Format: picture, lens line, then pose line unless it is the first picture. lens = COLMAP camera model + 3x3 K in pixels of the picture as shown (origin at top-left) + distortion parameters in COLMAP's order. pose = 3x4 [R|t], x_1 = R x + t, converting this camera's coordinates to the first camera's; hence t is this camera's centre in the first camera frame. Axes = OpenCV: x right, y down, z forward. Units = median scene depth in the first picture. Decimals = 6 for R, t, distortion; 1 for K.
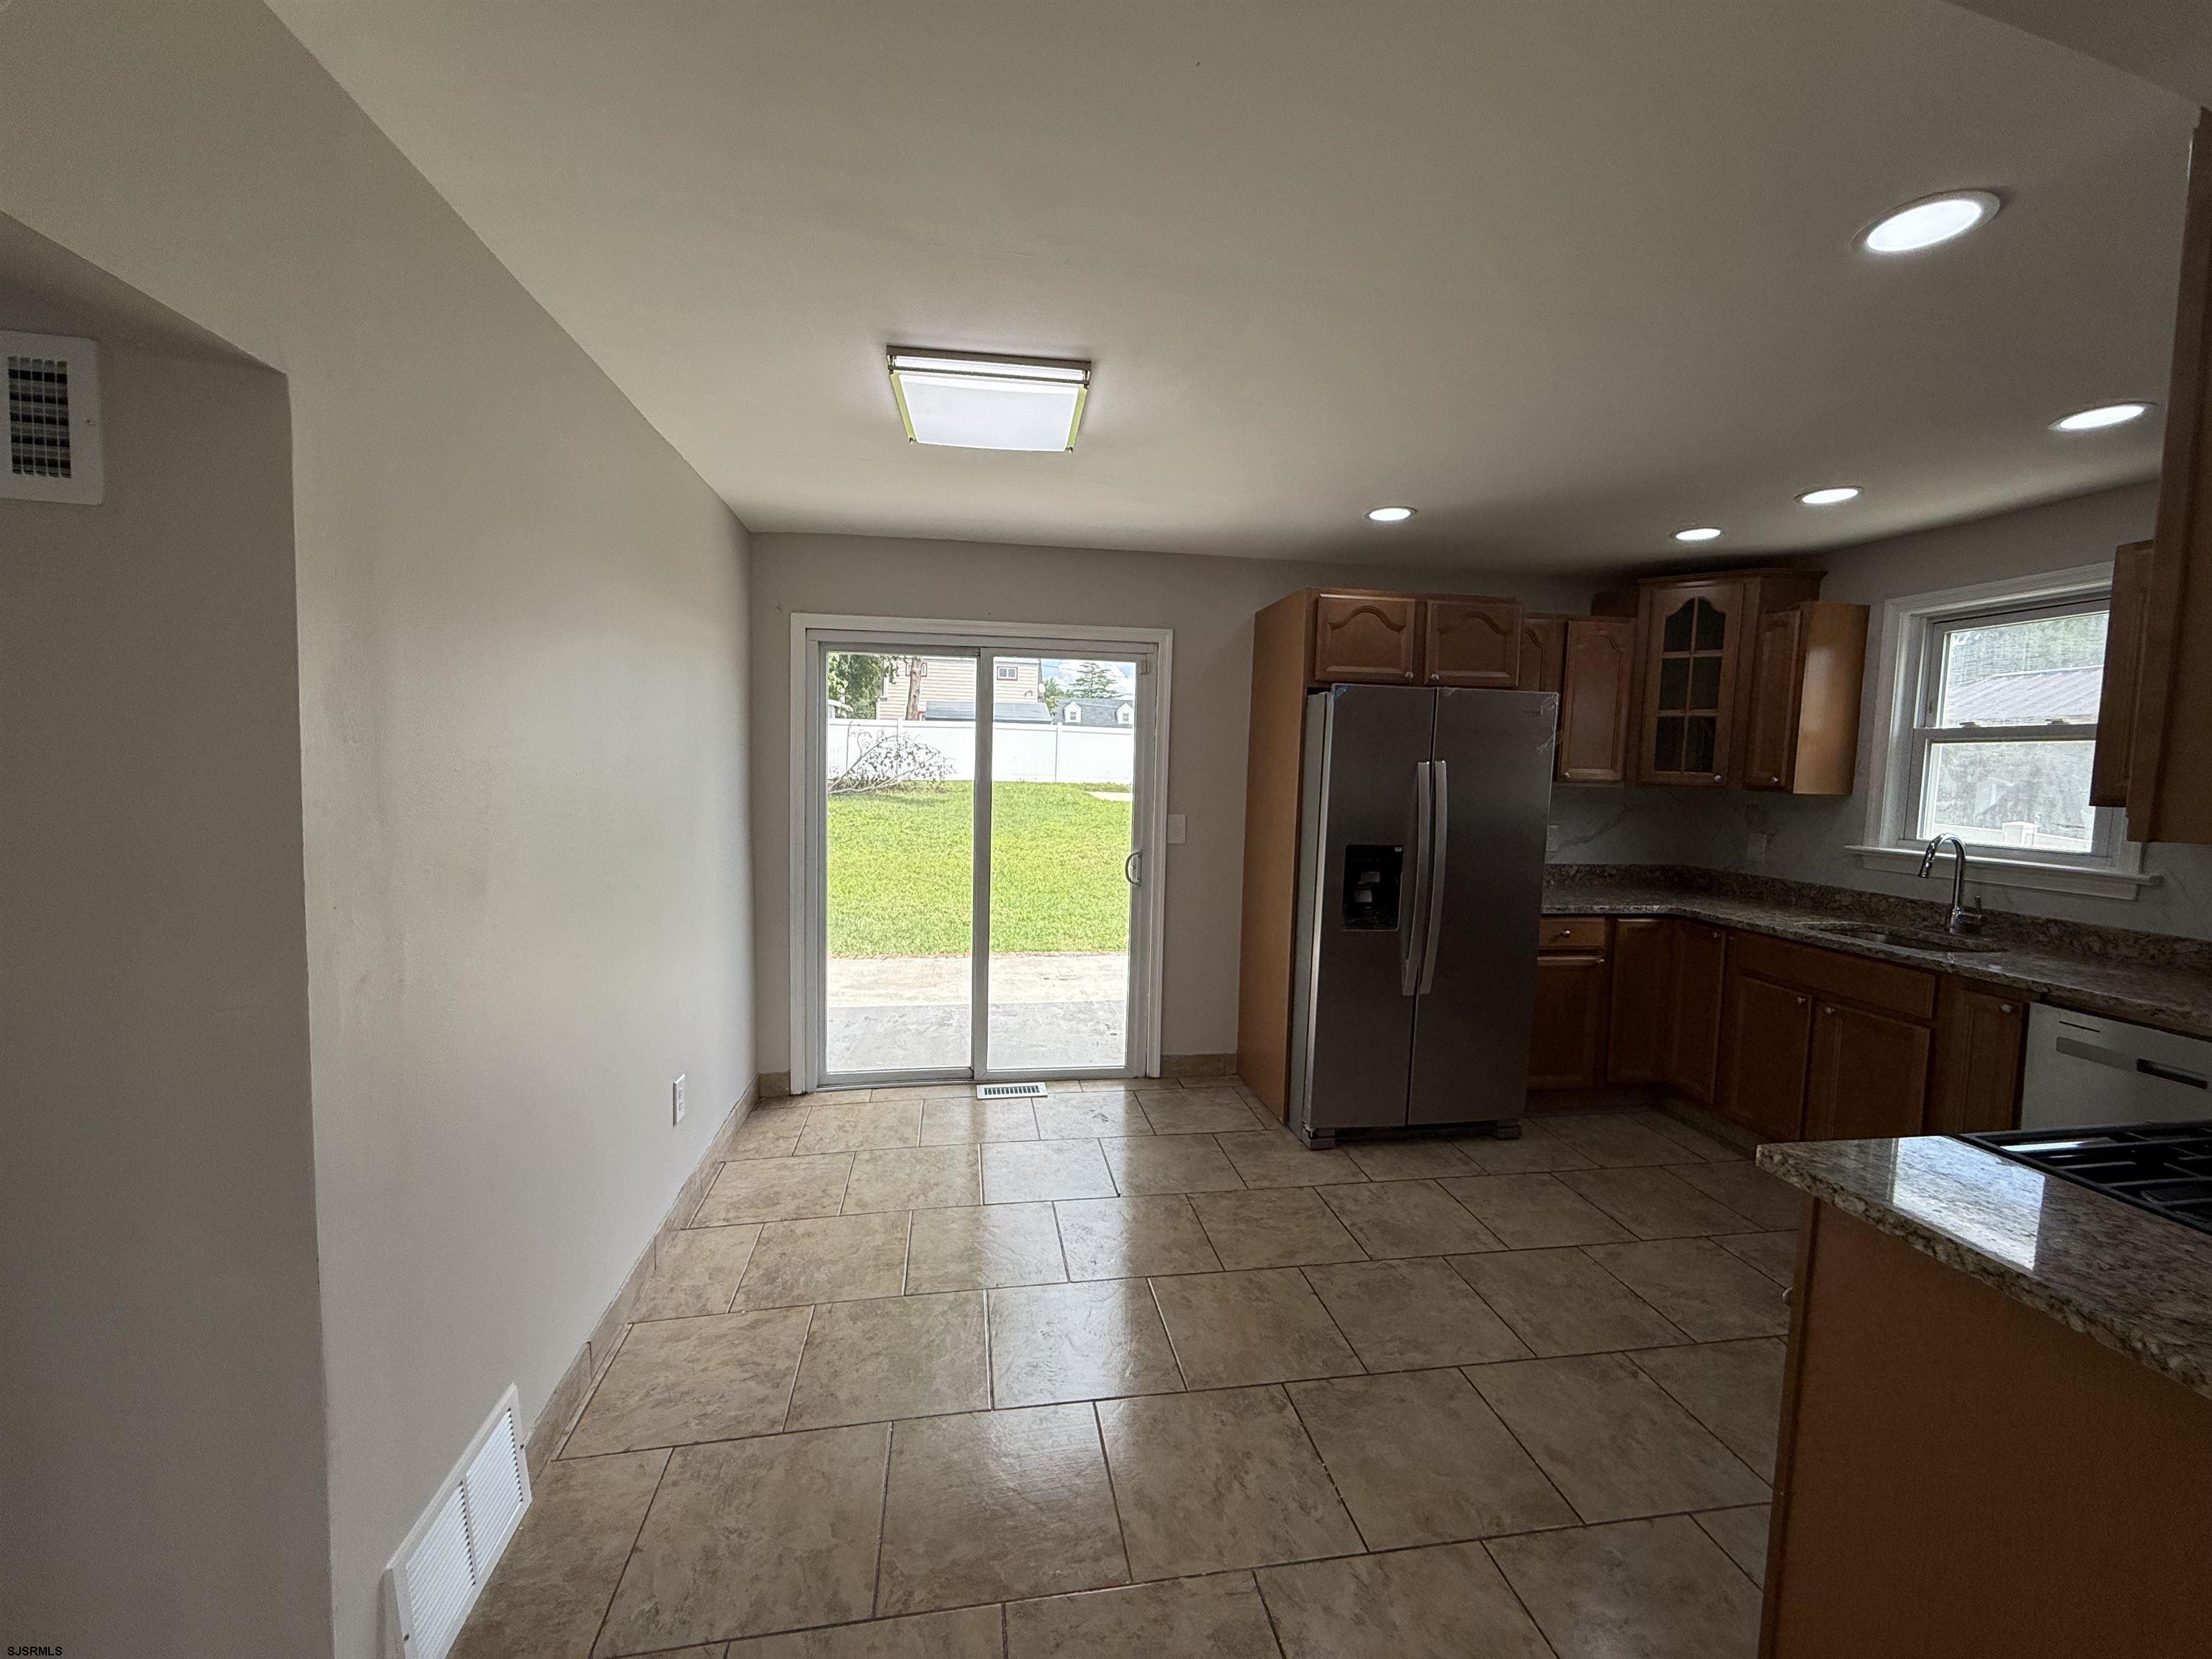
lens RADIAL K [[881.0, 0, 1098.2], [0, 881.0, 828.7], [0, 0, 1]] dist [0.000130, -0.000143]
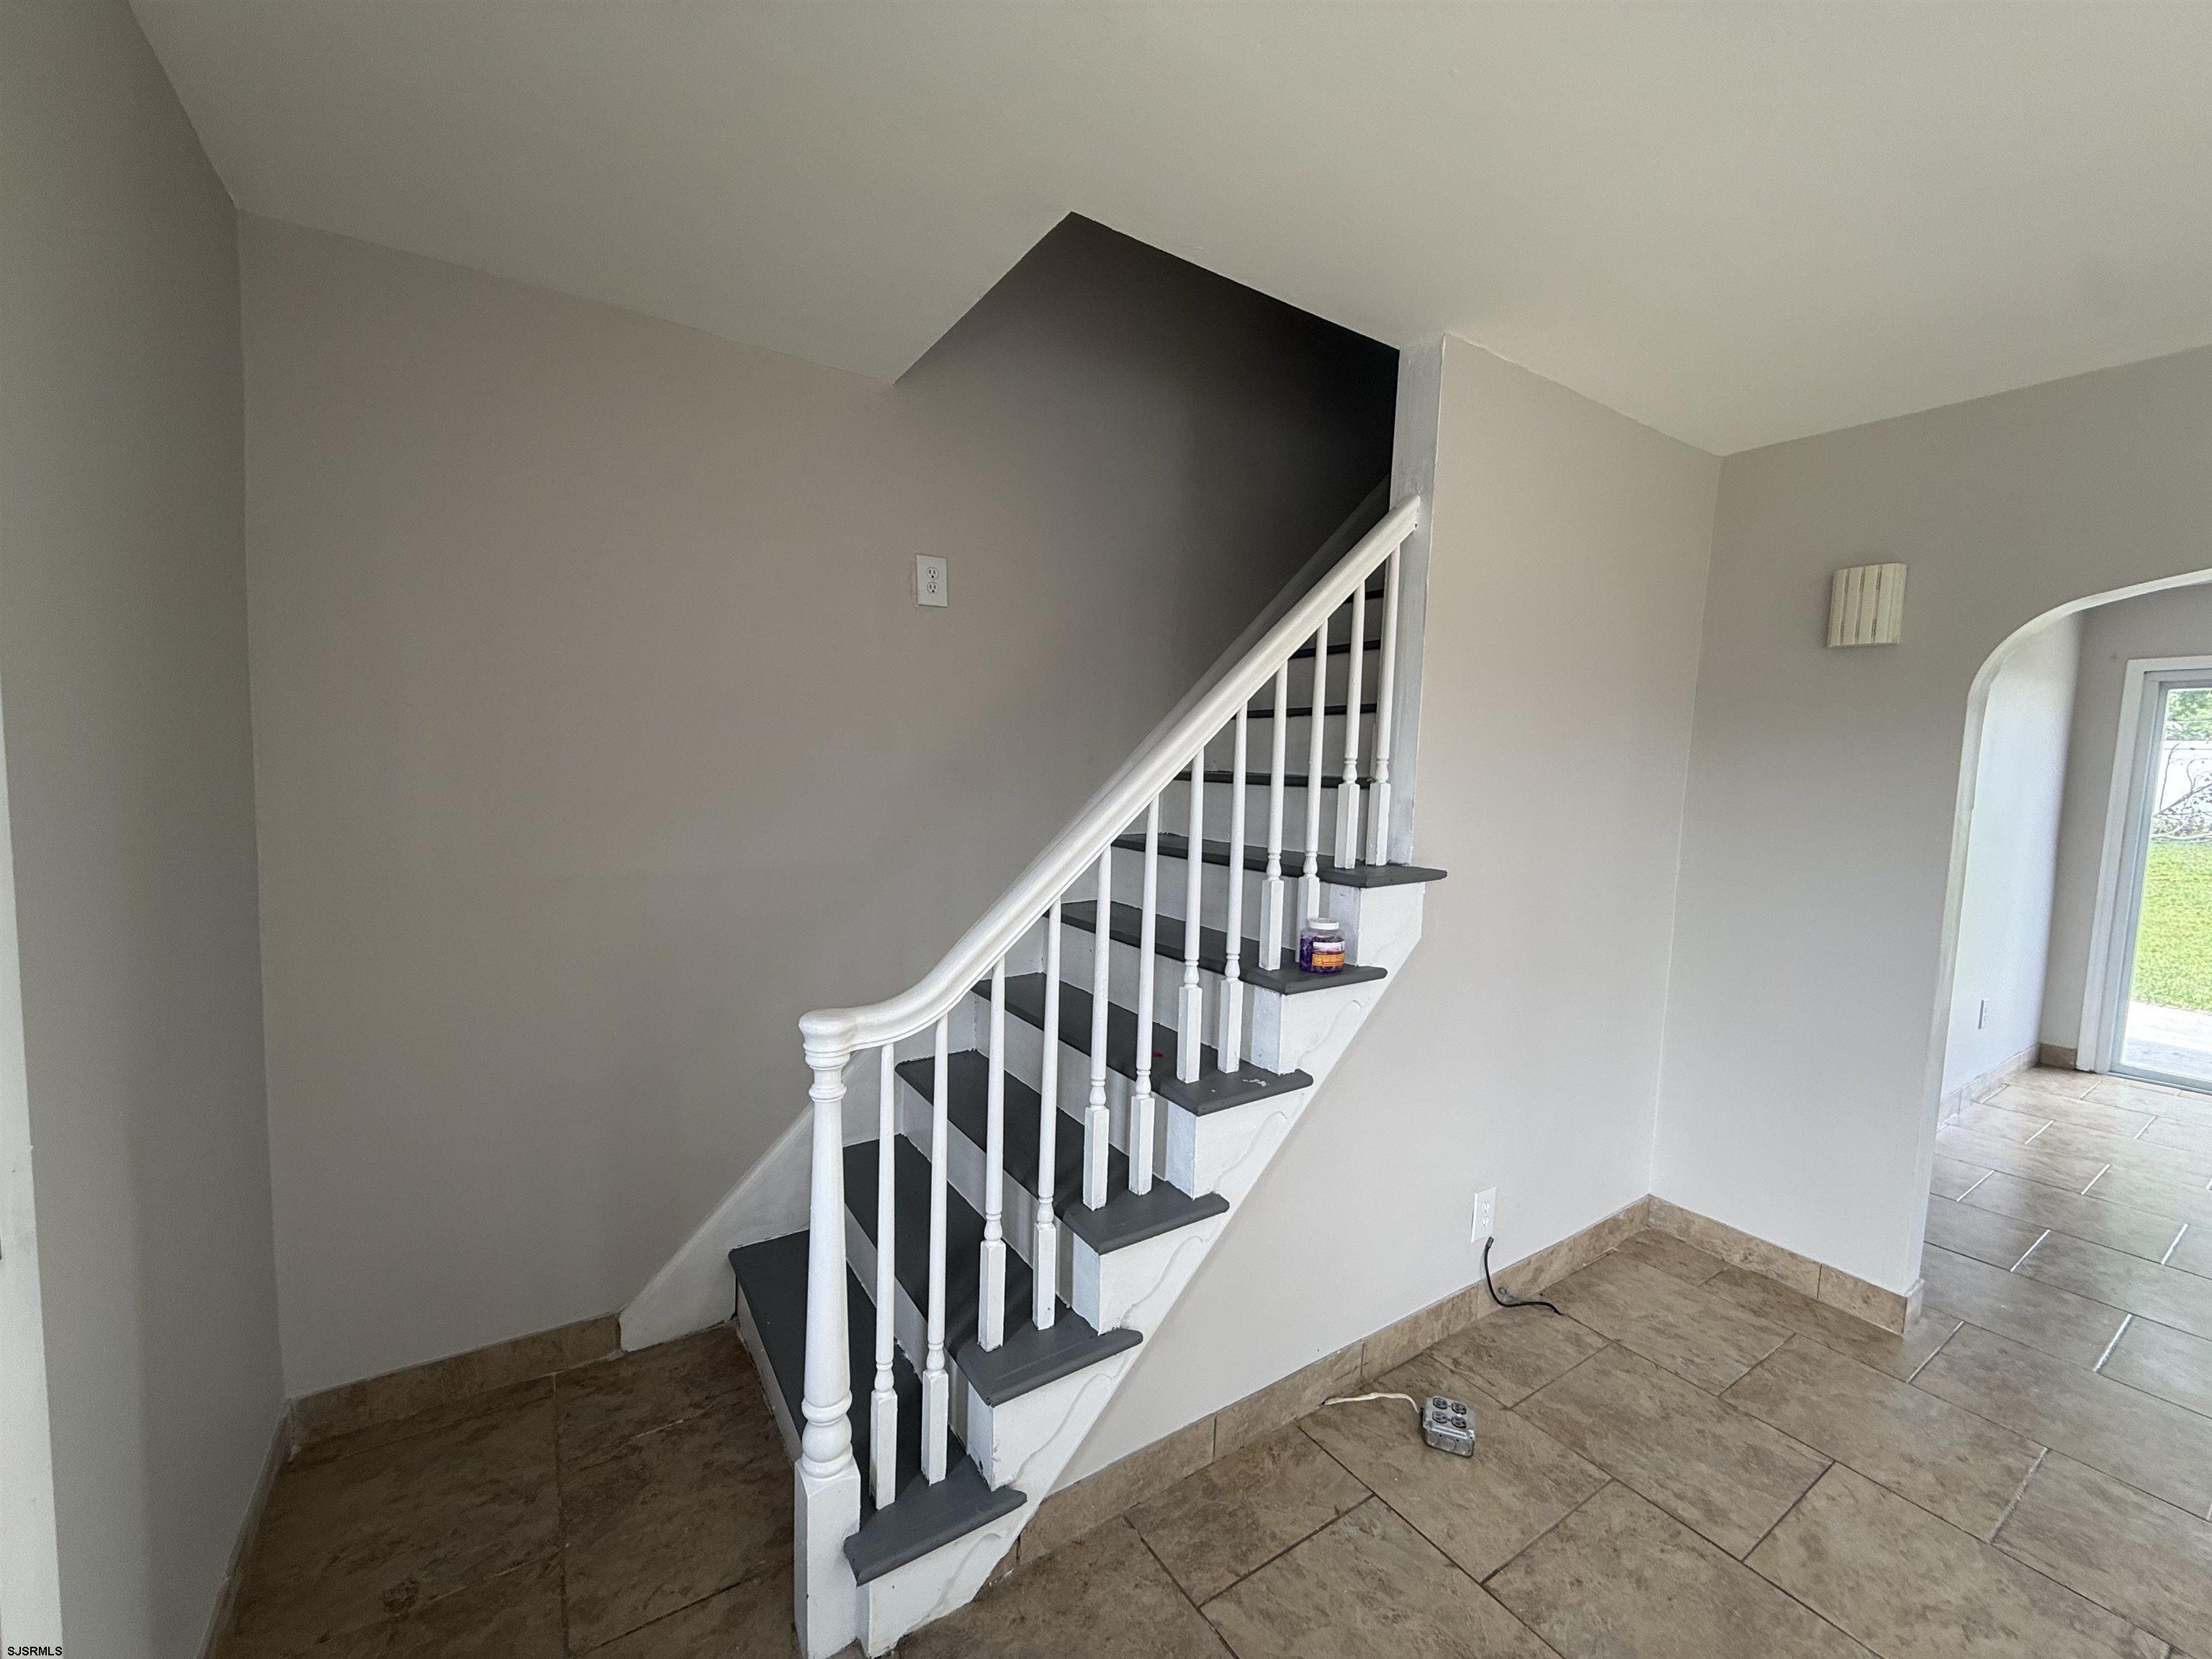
lens RADIAL K [[881.0, 0, 1100.9], [0, 881.0, 826.3], [0, 0, 1]] dist [0.000130, -0.000143]
pose [[0.406476, 0.061397, -0.911596, 0.197966], [-0.093265, 0.995316, 0.025450, 0.081422], [0.908889, 0.074675, 0.410298, -0.785128]]
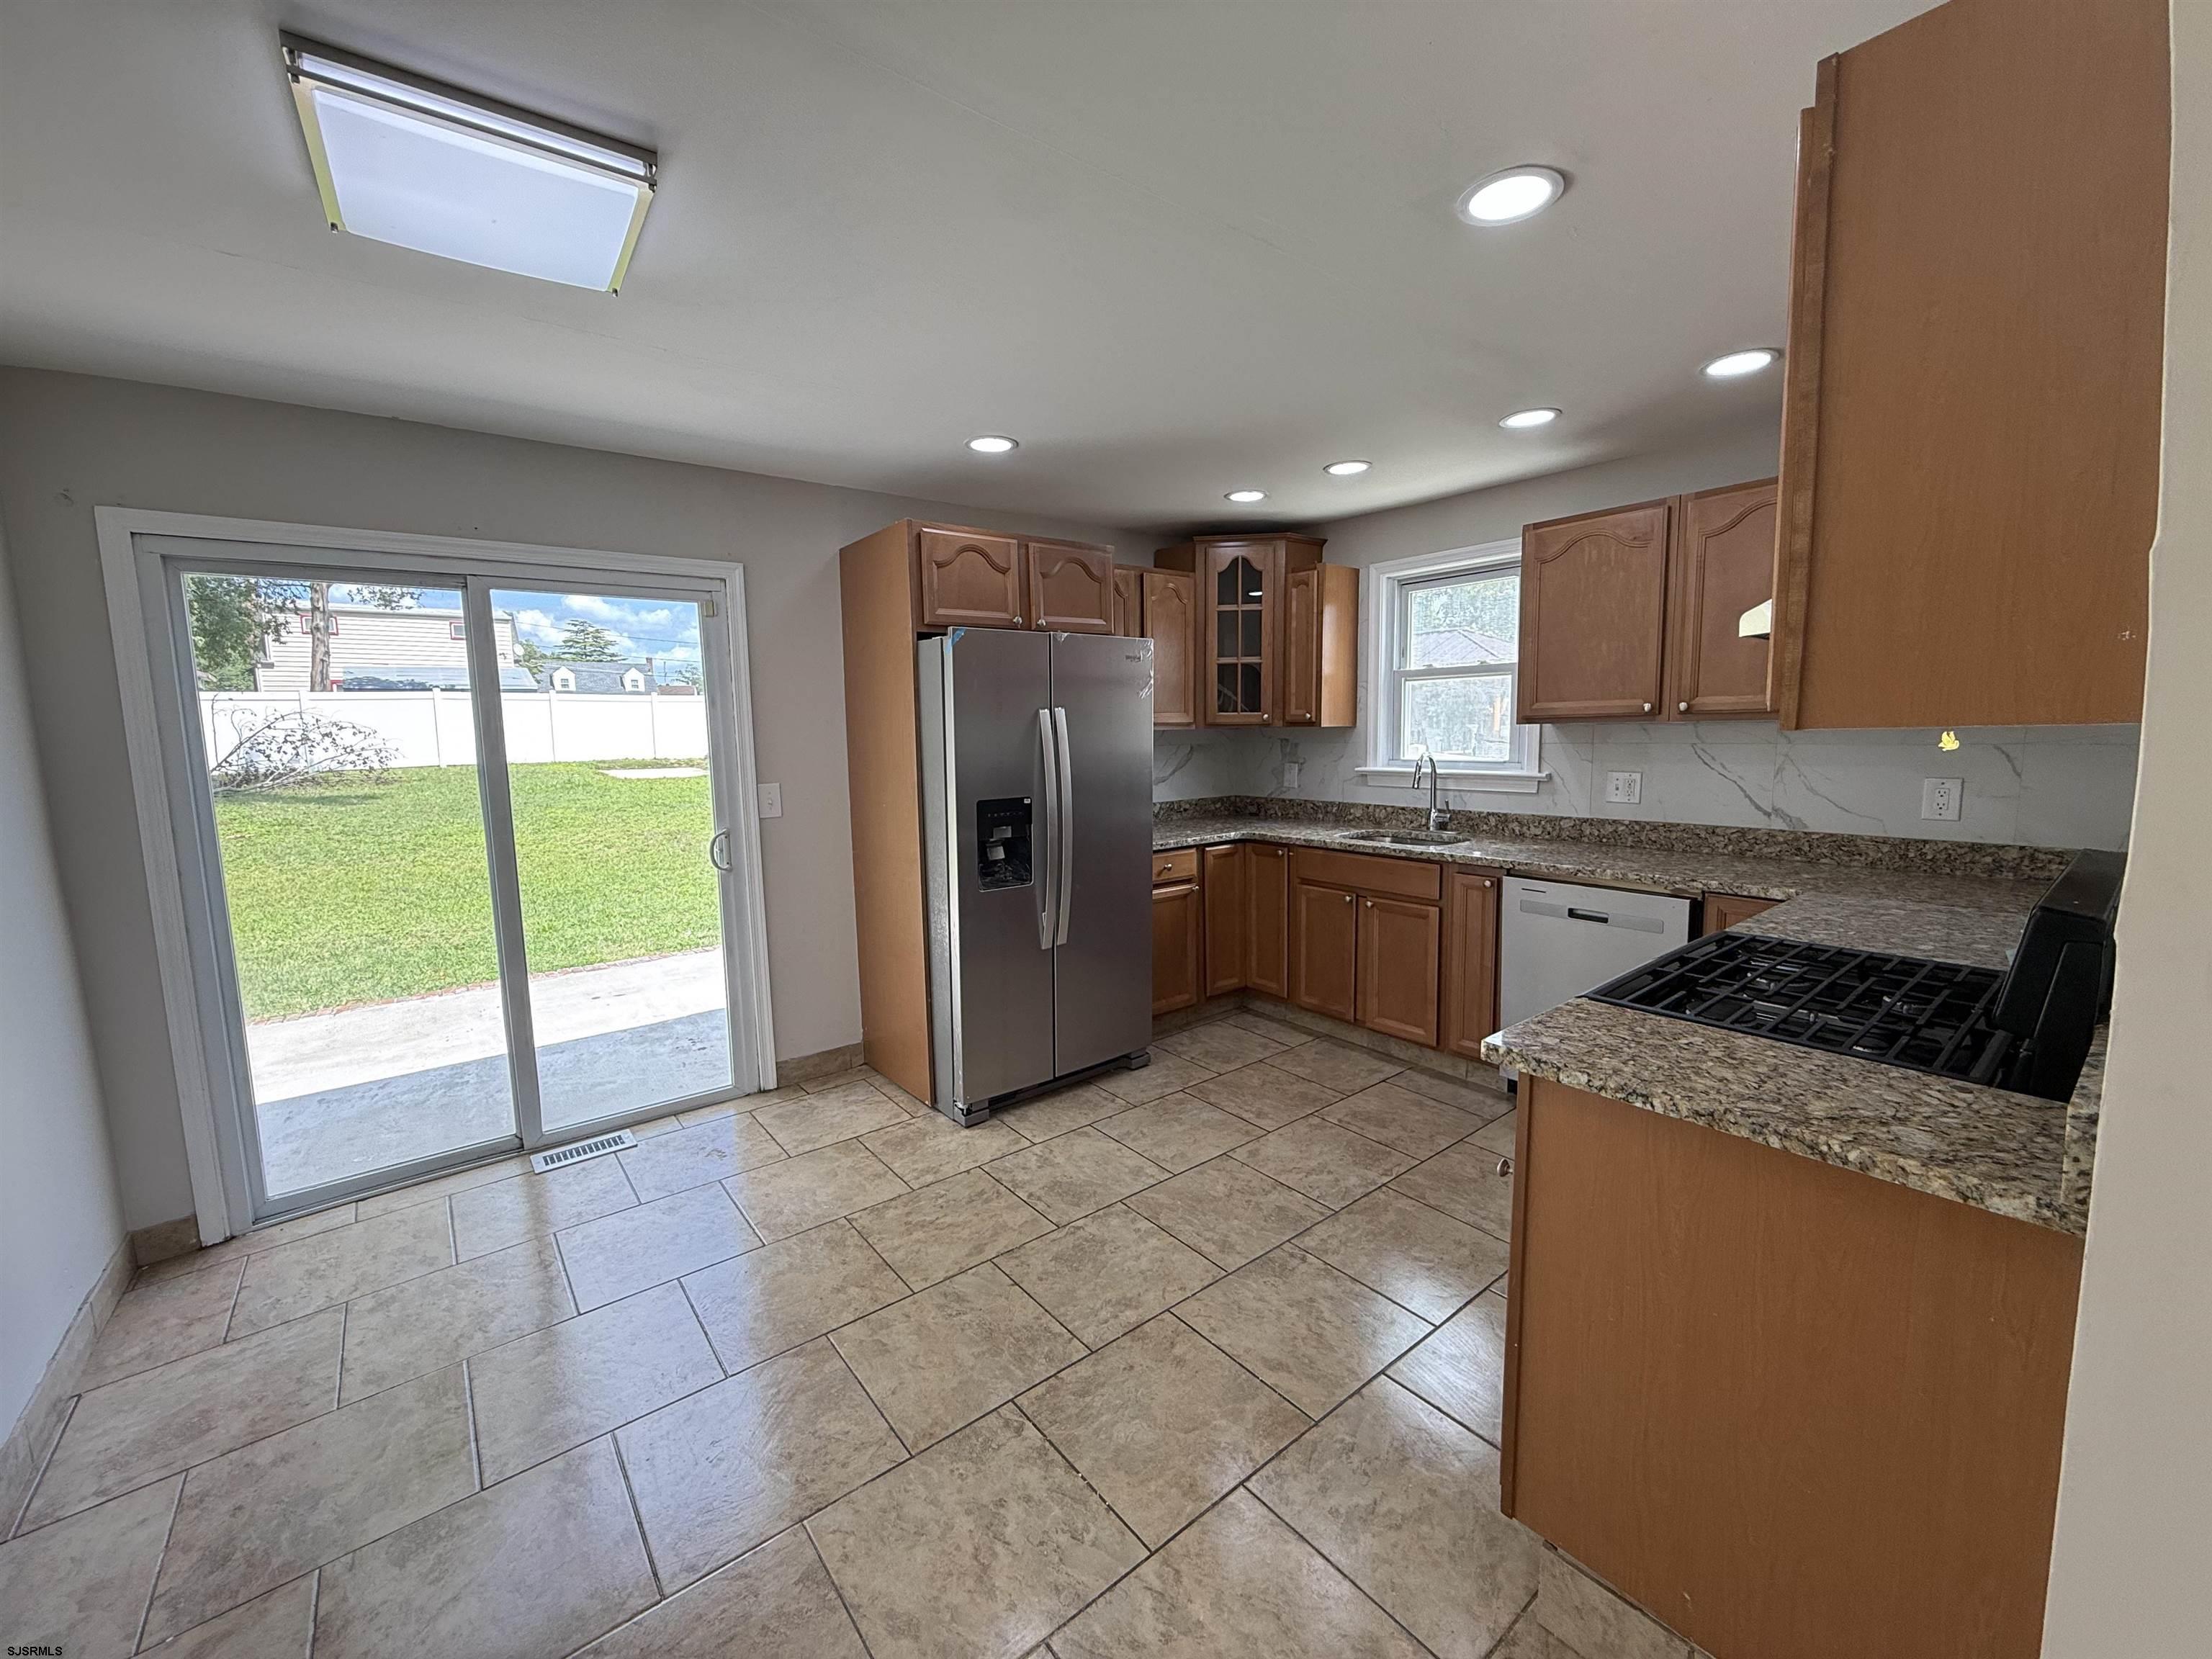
lens RADIAL K [[881.0, 0, 1100.6], [0, 881.0, 829.5], [0, 0, 1]] dist [0.000130, -0.000143]
pose [[0.870935, -0.098210, 0.481485, -0.056003], [0.077897, 0.995028, 0.062056, 0.000703], [-0.485186, -0.016540, 0.874255, 0.114220]]
